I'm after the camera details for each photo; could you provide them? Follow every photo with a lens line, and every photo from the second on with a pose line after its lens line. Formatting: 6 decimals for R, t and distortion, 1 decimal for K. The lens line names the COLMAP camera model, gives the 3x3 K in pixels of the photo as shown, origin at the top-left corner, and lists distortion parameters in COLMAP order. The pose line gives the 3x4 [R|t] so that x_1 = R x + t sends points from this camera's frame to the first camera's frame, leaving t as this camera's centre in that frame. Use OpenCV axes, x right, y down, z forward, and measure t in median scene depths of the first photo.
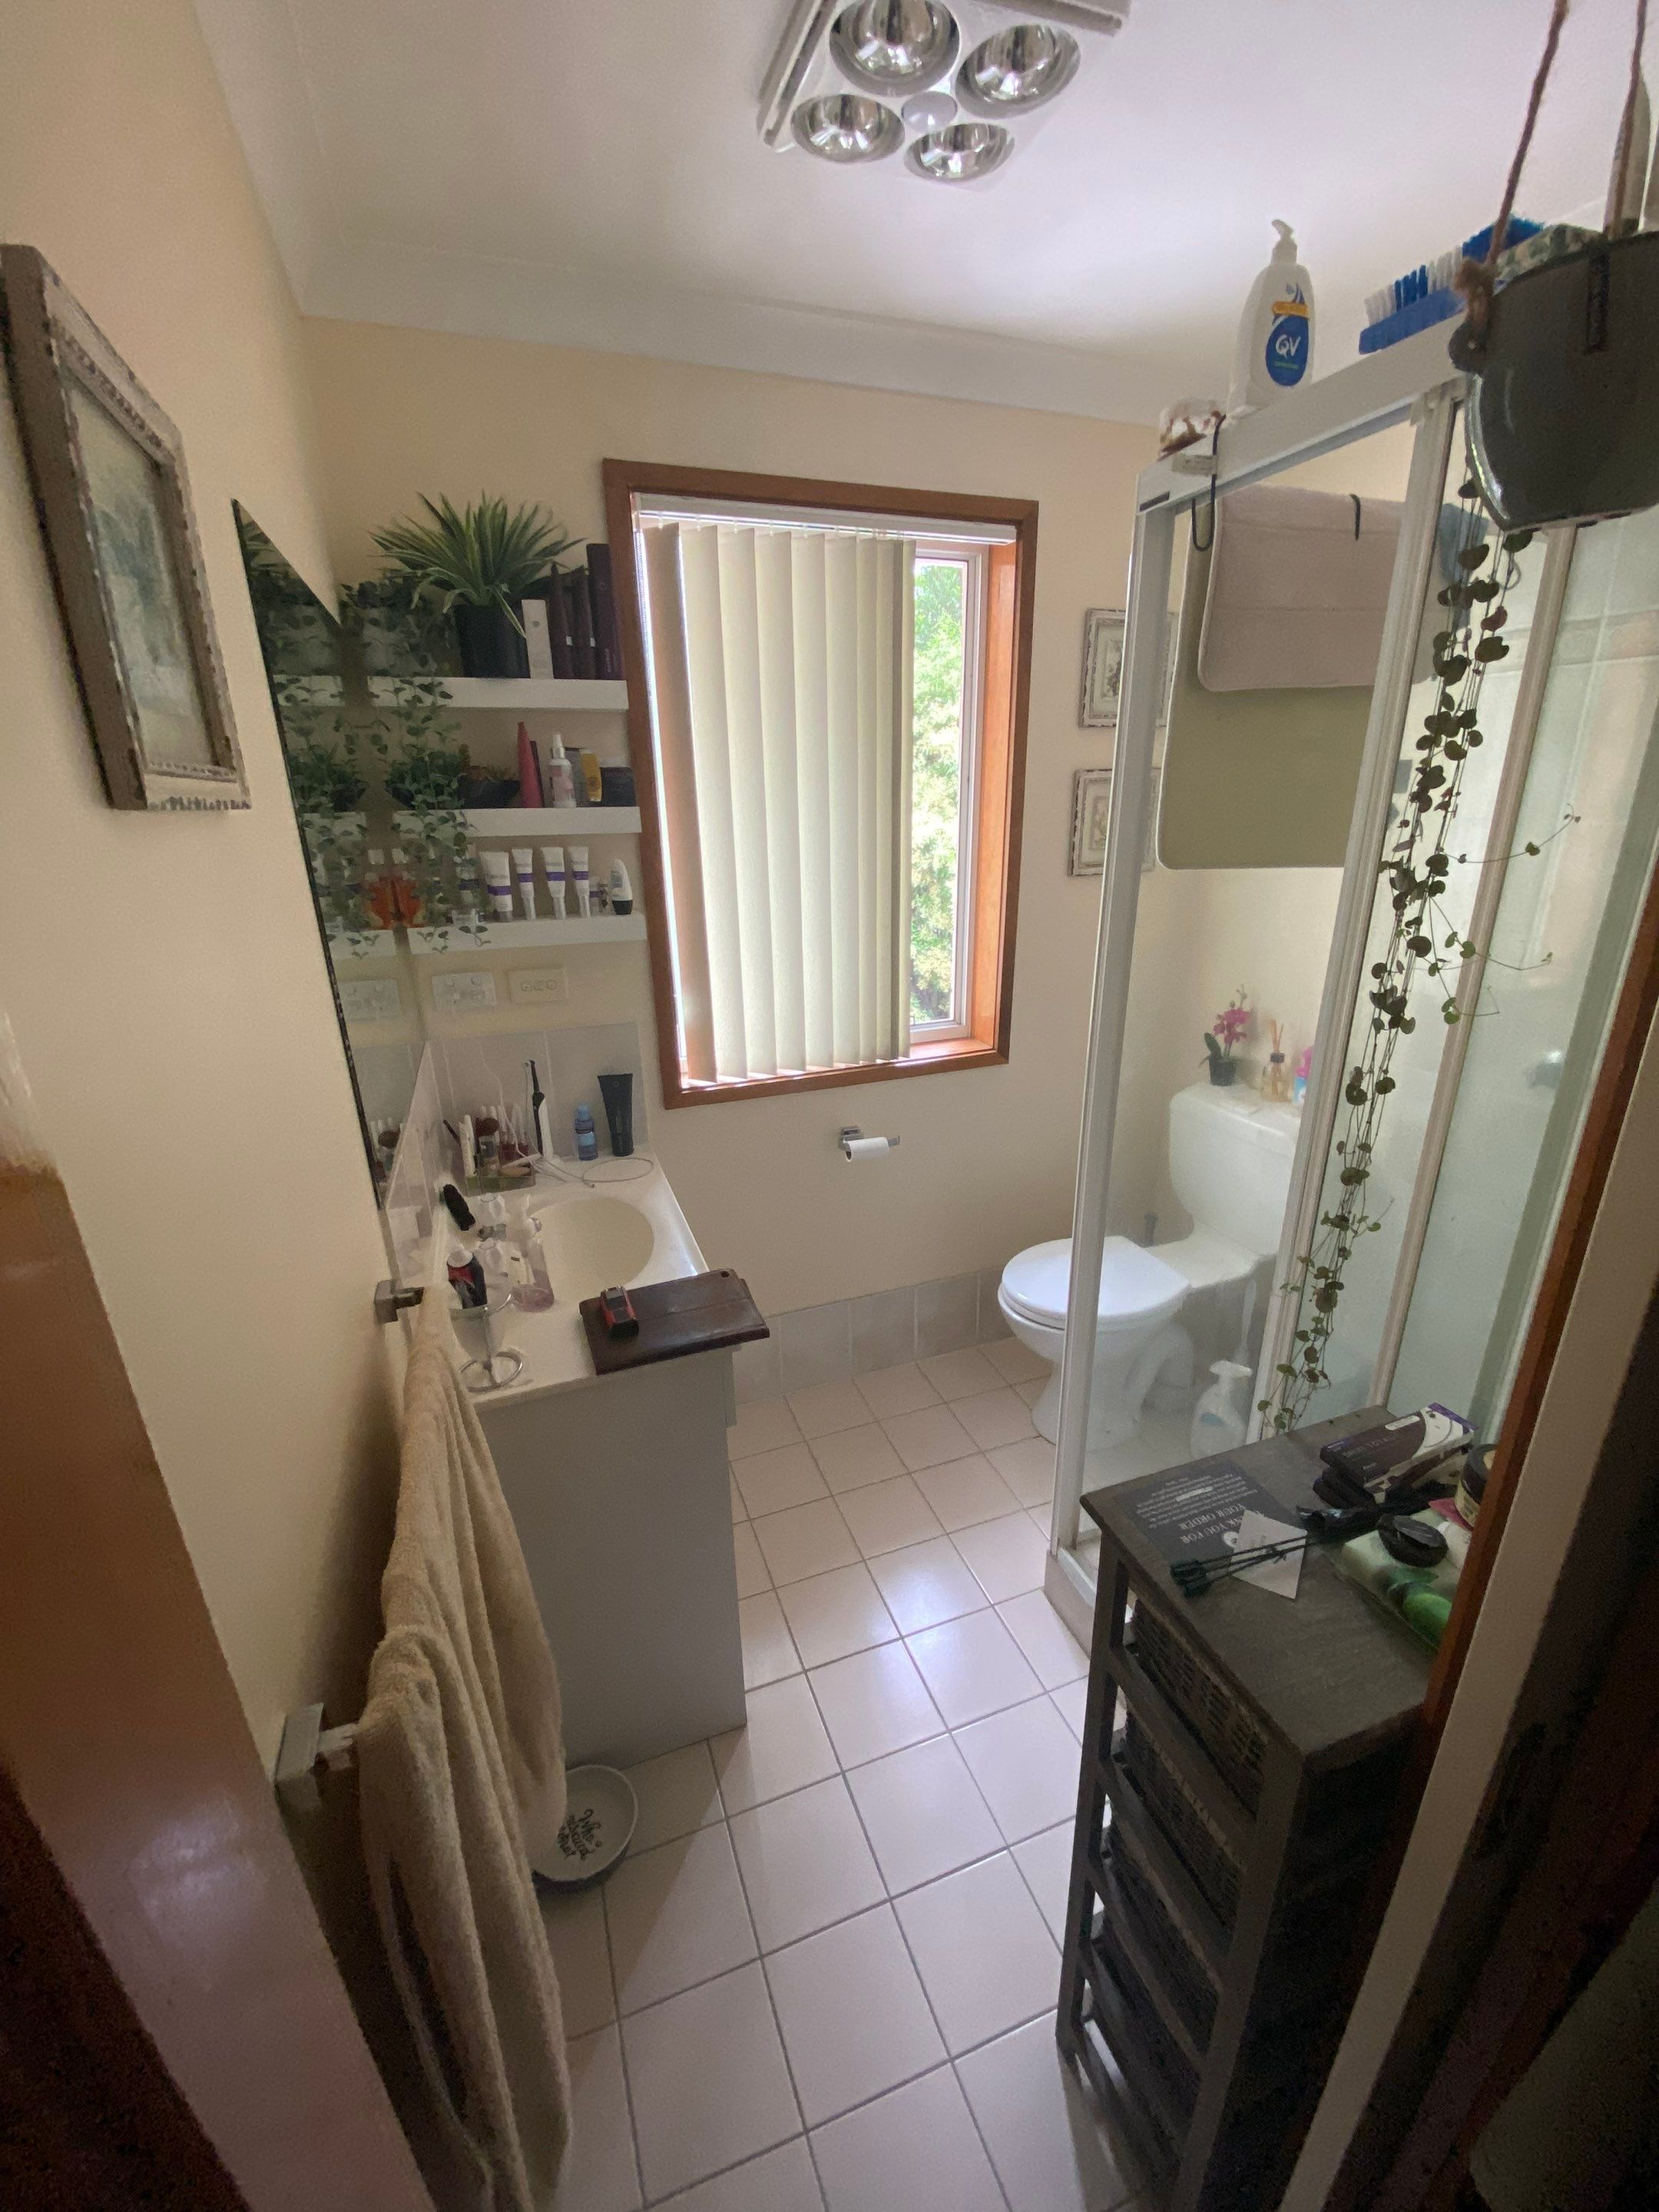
lens RADIAL K [[874.5, 0, 829.5], [0, 874.5, 1106.0], [0, 0, 1]] dist [0.015913, -0.016217]
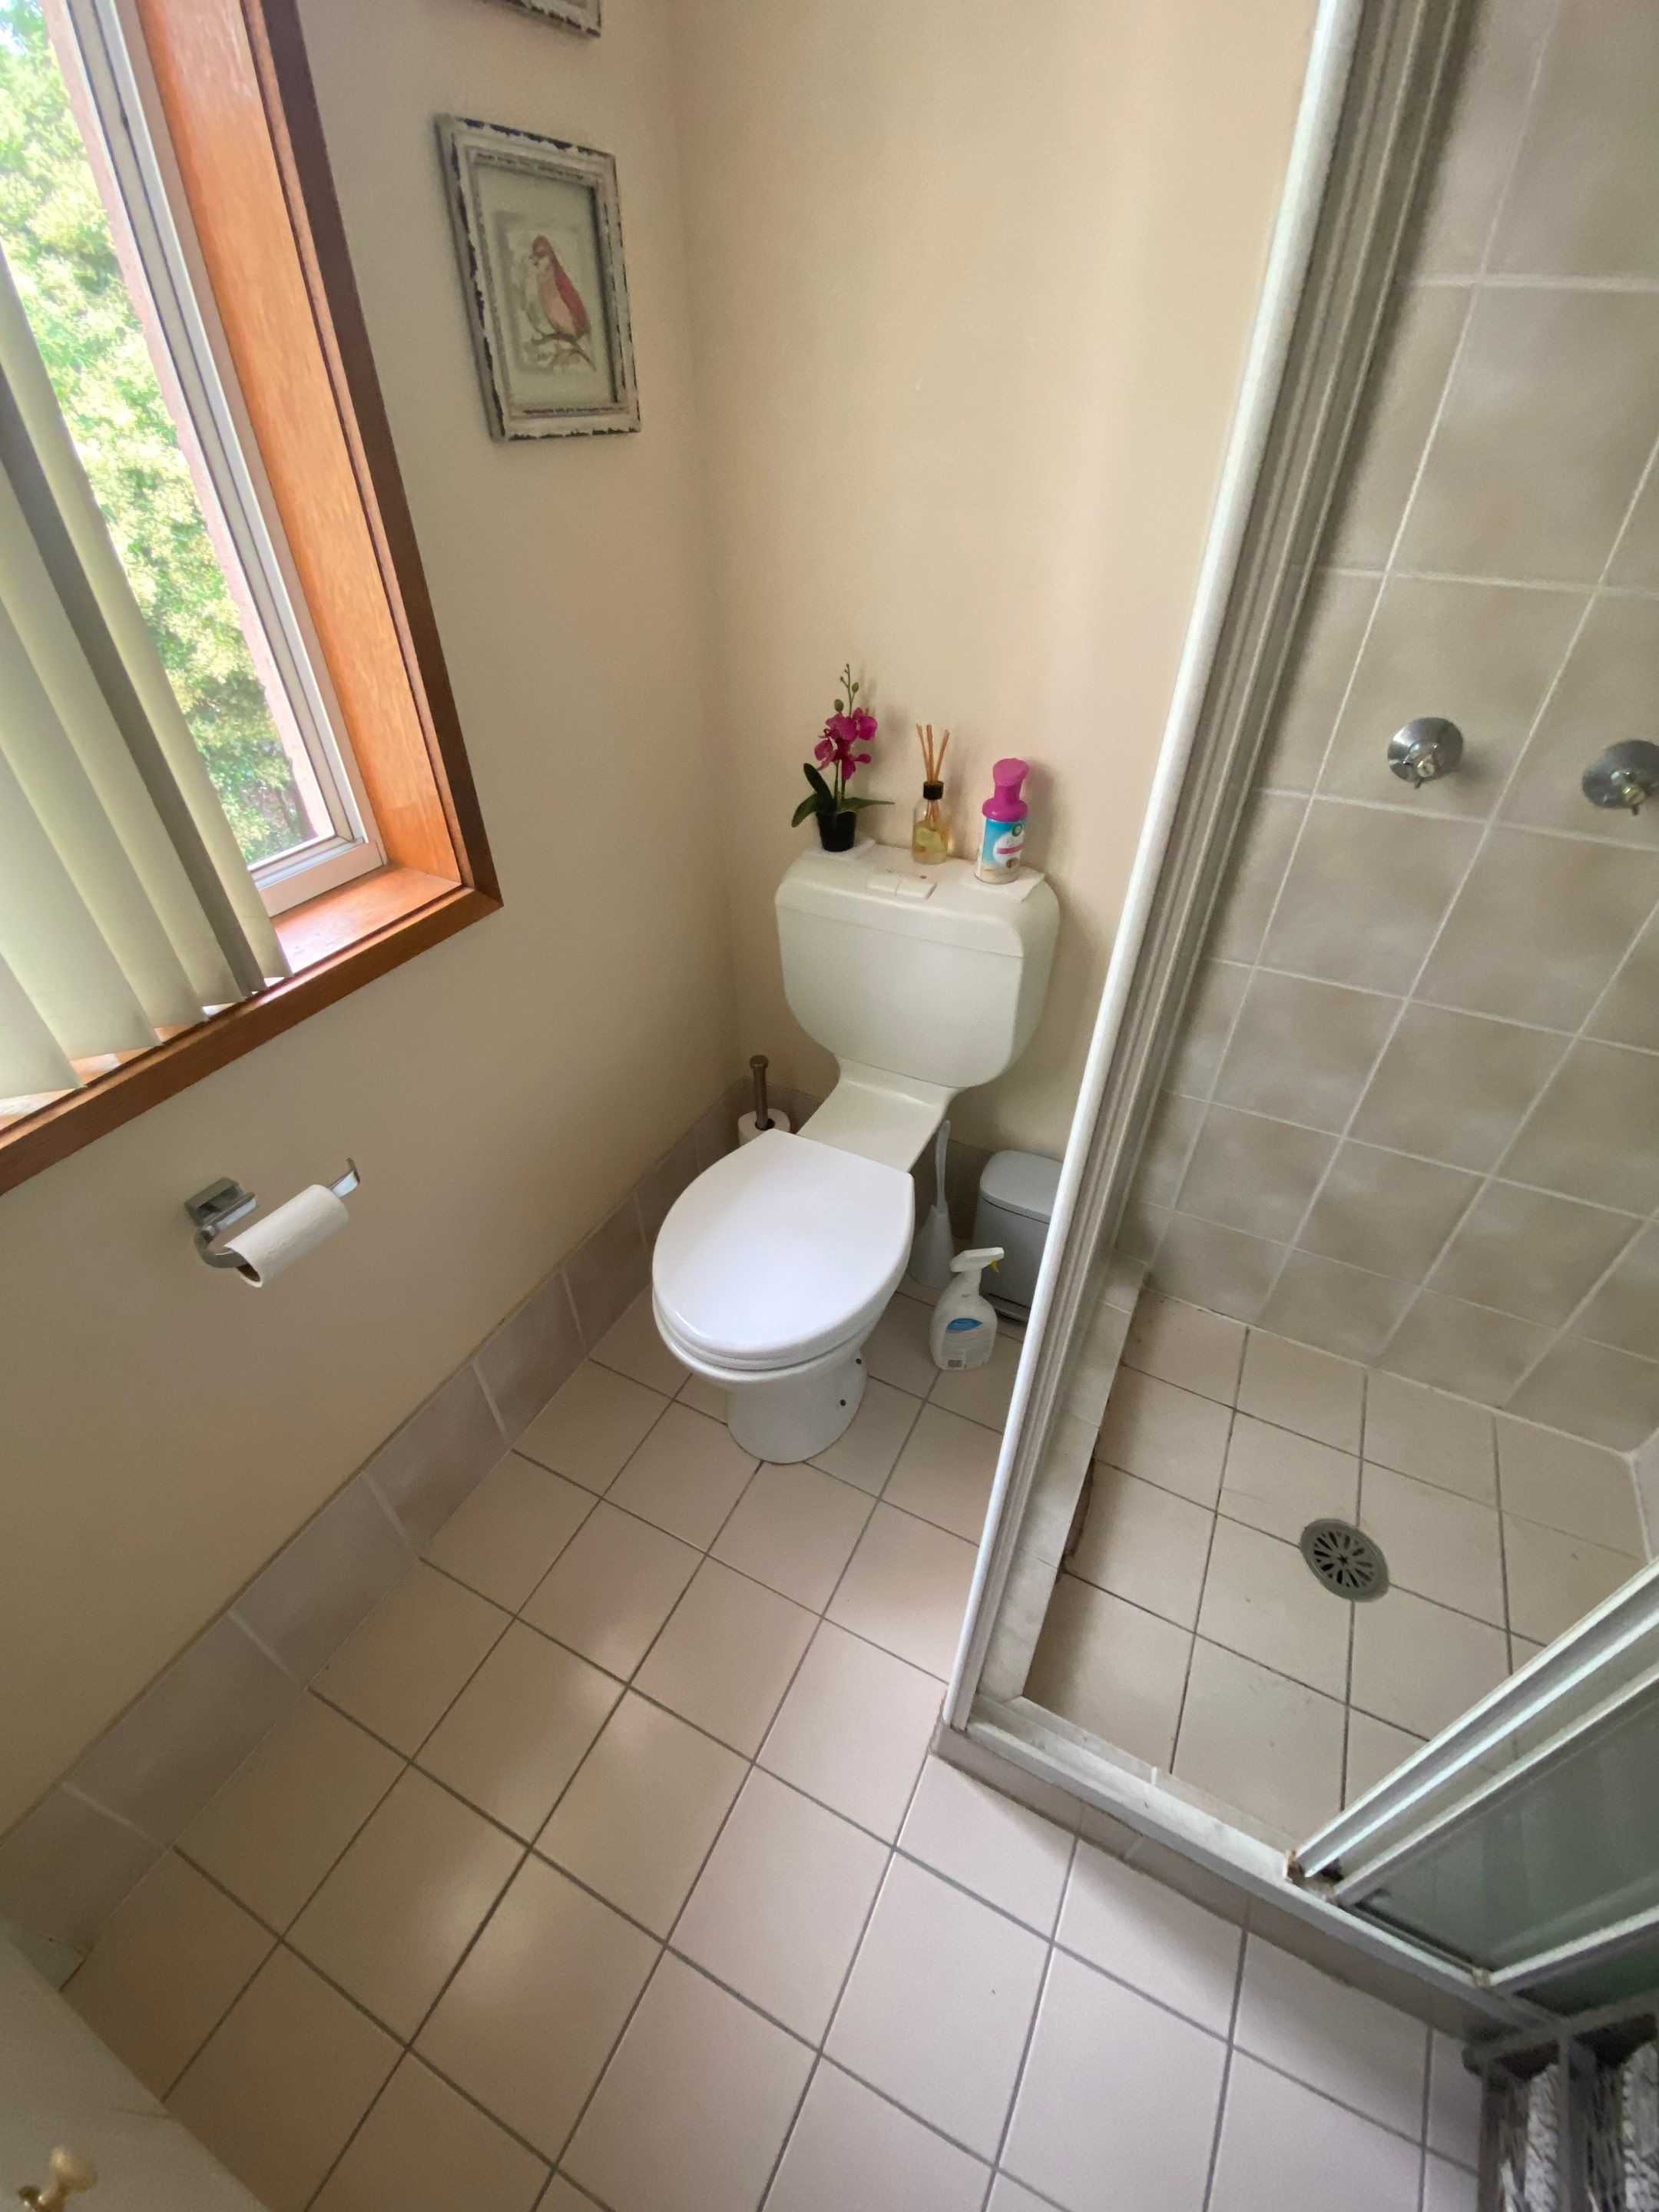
lens RADIAL K [[874.5, 0, 829.5], [0, 874.5, 1106.0], [0, 0, 1]] dist [0.015913, -0.016217]
pose [[0.721045, -0.408377, 0.559752, 0.019471], [0.204817, 0.897373, 0.390860, -0.106561], [-0.661925, -0.167181, 0.730688, 0.532988]]
